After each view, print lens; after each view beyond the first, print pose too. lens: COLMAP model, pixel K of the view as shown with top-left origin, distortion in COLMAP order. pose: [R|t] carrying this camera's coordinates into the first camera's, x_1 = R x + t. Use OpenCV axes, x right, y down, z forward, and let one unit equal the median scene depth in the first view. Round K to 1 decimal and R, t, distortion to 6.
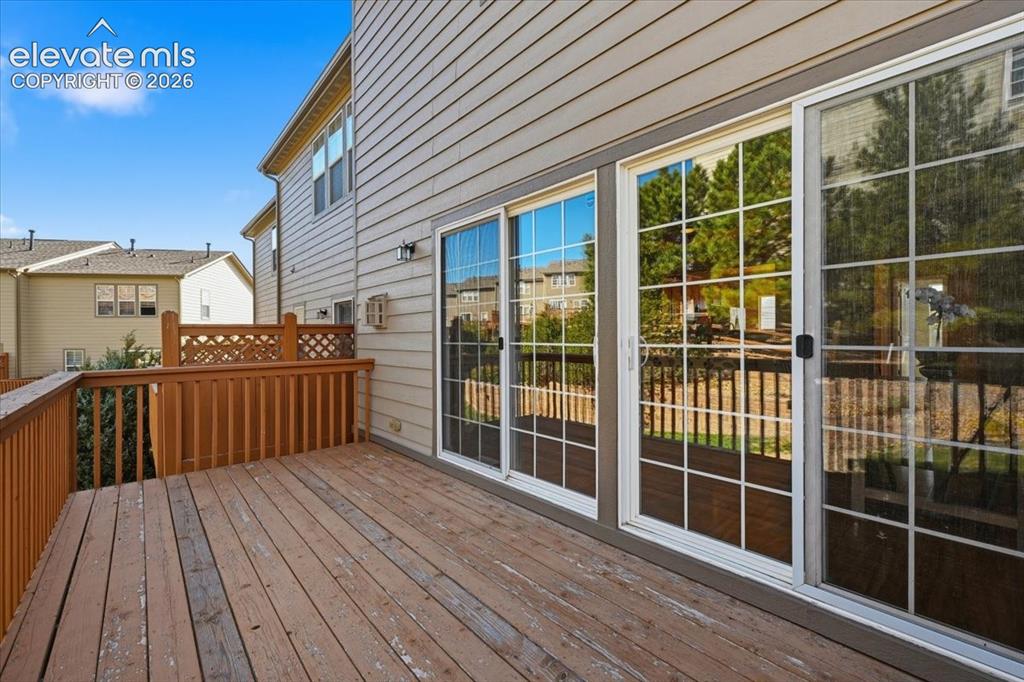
lens RADIAL K [[433.2, 0, 515.0], [0, 433.2, 340.0], [0, 0, 1]] dist [0.001617, 0.000224]
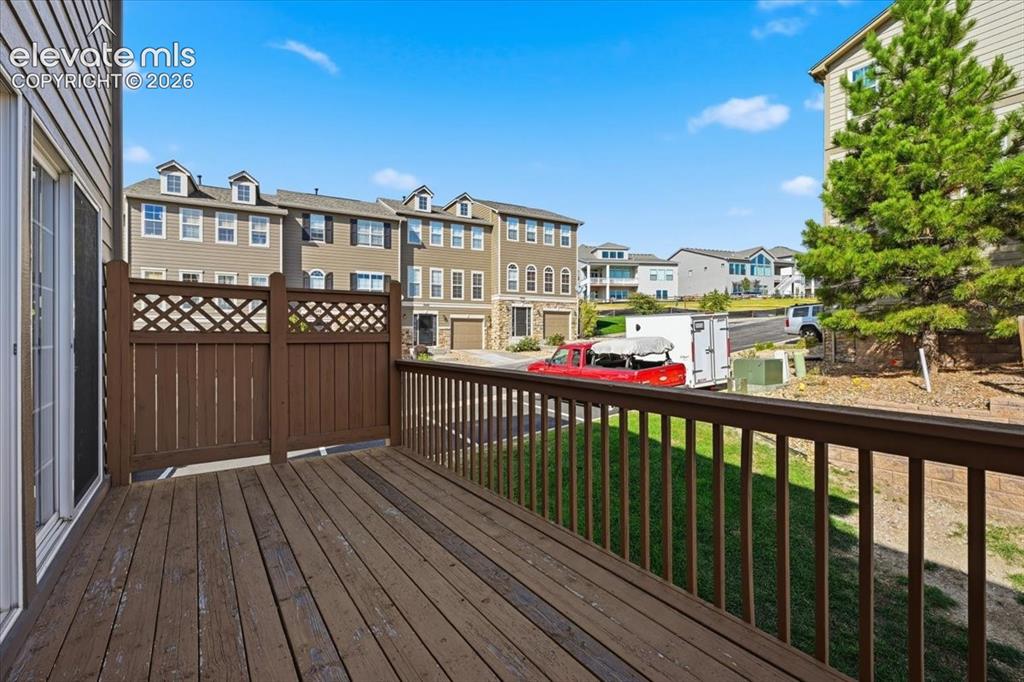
lens RADIAL K [[444.7, 0, 514.5], [0, 444.7, 335.0], [0, 0, 1]] dist [0.006062, 0.000421]
pose [[-0.995826, 0.006446, 0.091047, -0.371256], [0.006525, 0.999979, 0.000563, -0.004483], [-0.091041, 0.001155, -0.995846, 0.938526]]
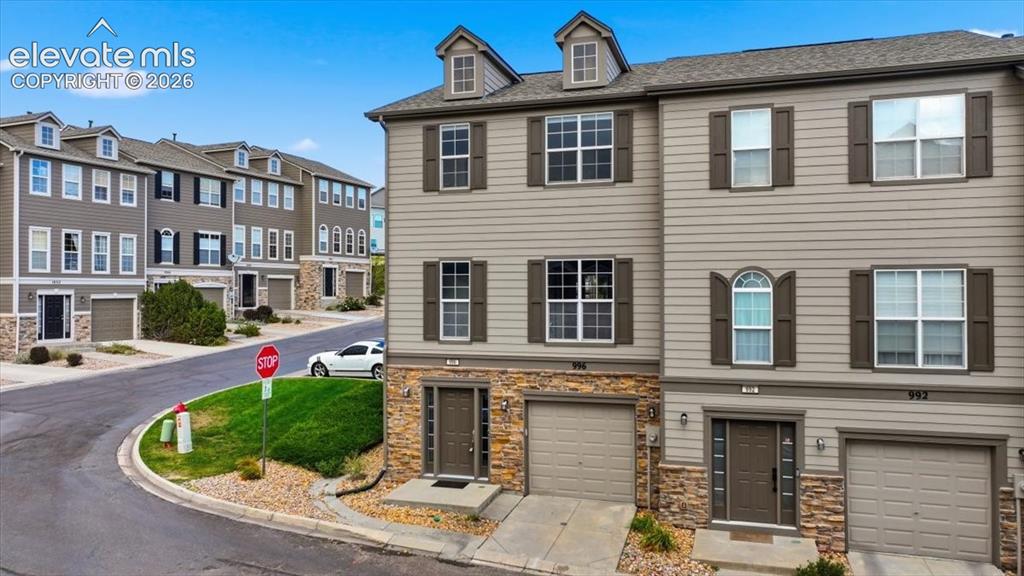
lens RADIAL K [[714.9, 0, 512.0], [0, 714.9, 288.0], [0, 0, 1]] dist [0.002194, 0.006238]
pose [[-0.848225, 0.005371, -0.529608, 3.684714], [0.005804, 0.999983, 0.000845, -0.109069], [0.529604, -0.002357, -0.848242, 5.154117]]
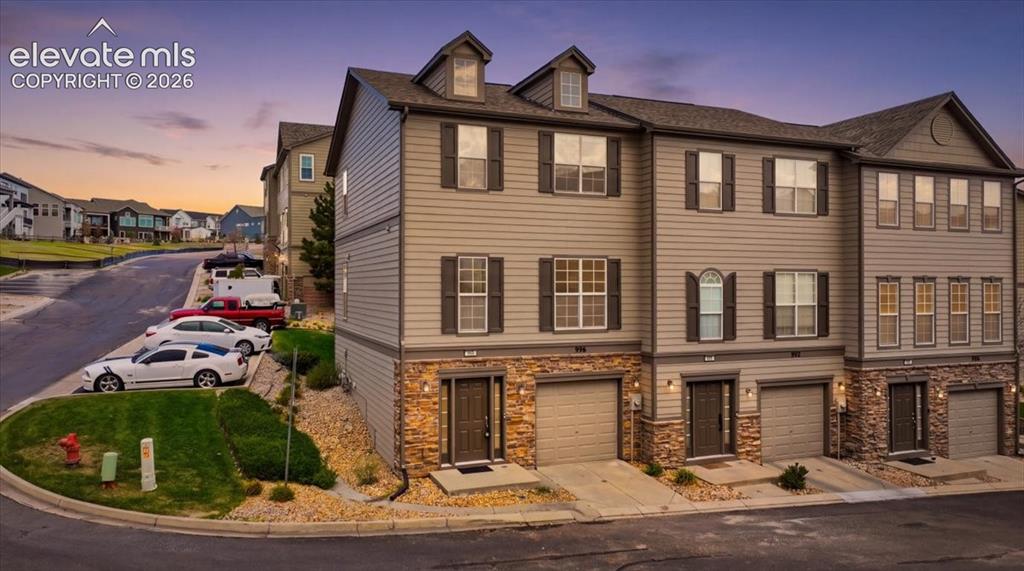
lens RADIAL K [[718.6, 0, 512.0], [0, 718.6, 285.5], [0, 0, 1]] dist [0.002180, -0.001051]
pose [[-0.330017, 0.005324, -0.943960, 5.513907], [-0.000795, 0.999982, 0.005918, -0.114852], [0.943975, 0.002703, -0.330007, 3.412449]]
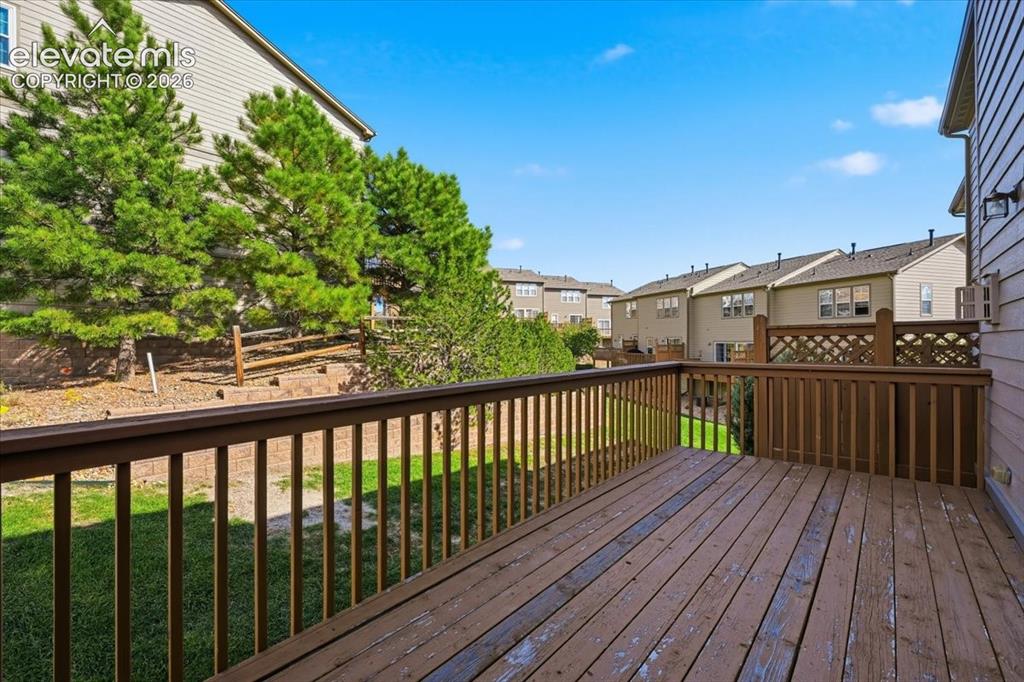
lens RADIAL K [[433.2, 0, 515.0], [0, 433.2, 340.0], [0, 0, 1]] dist [0.001617, 0.000224]
pose [[0.143418, 0.005425, -0.989647, 0.263329], [-0.001852, 0.999985, 0.005214, -0.005804], [0.989661, 0.001085, 0.143426, 0.194826]]
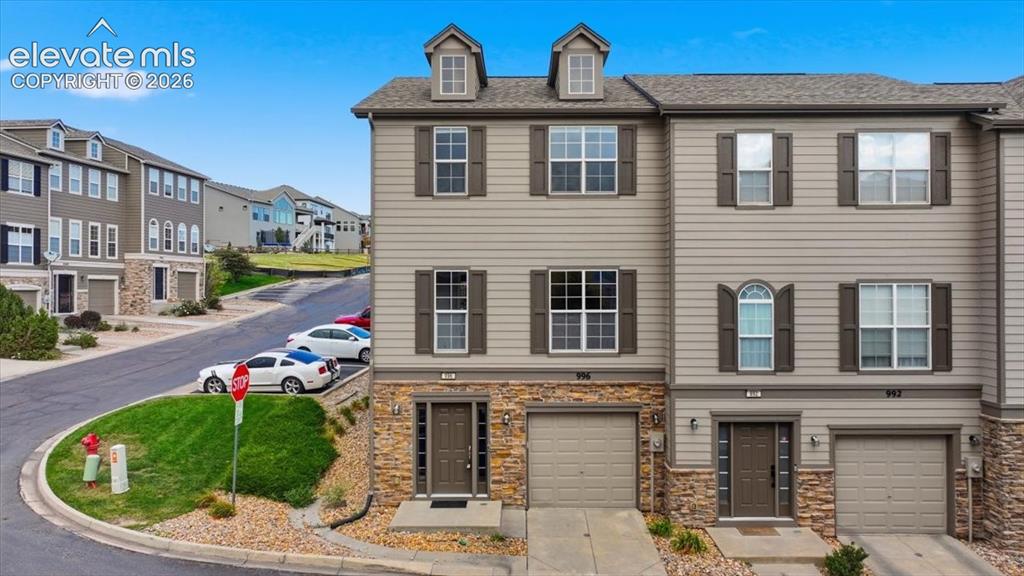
lens RADIAL K [[714.9, 0, 512.0], [0, 714.9, 288.0], [0, 0, 1]] dist [0.002194, 0.006238]
pose [[-0.664535, 0.005435, -0.747237, 4.390571], [0.003401, 0.999985, 0.004248, -0.170408], [0.747249, 0.000281, -0.664544, 4.462056]]
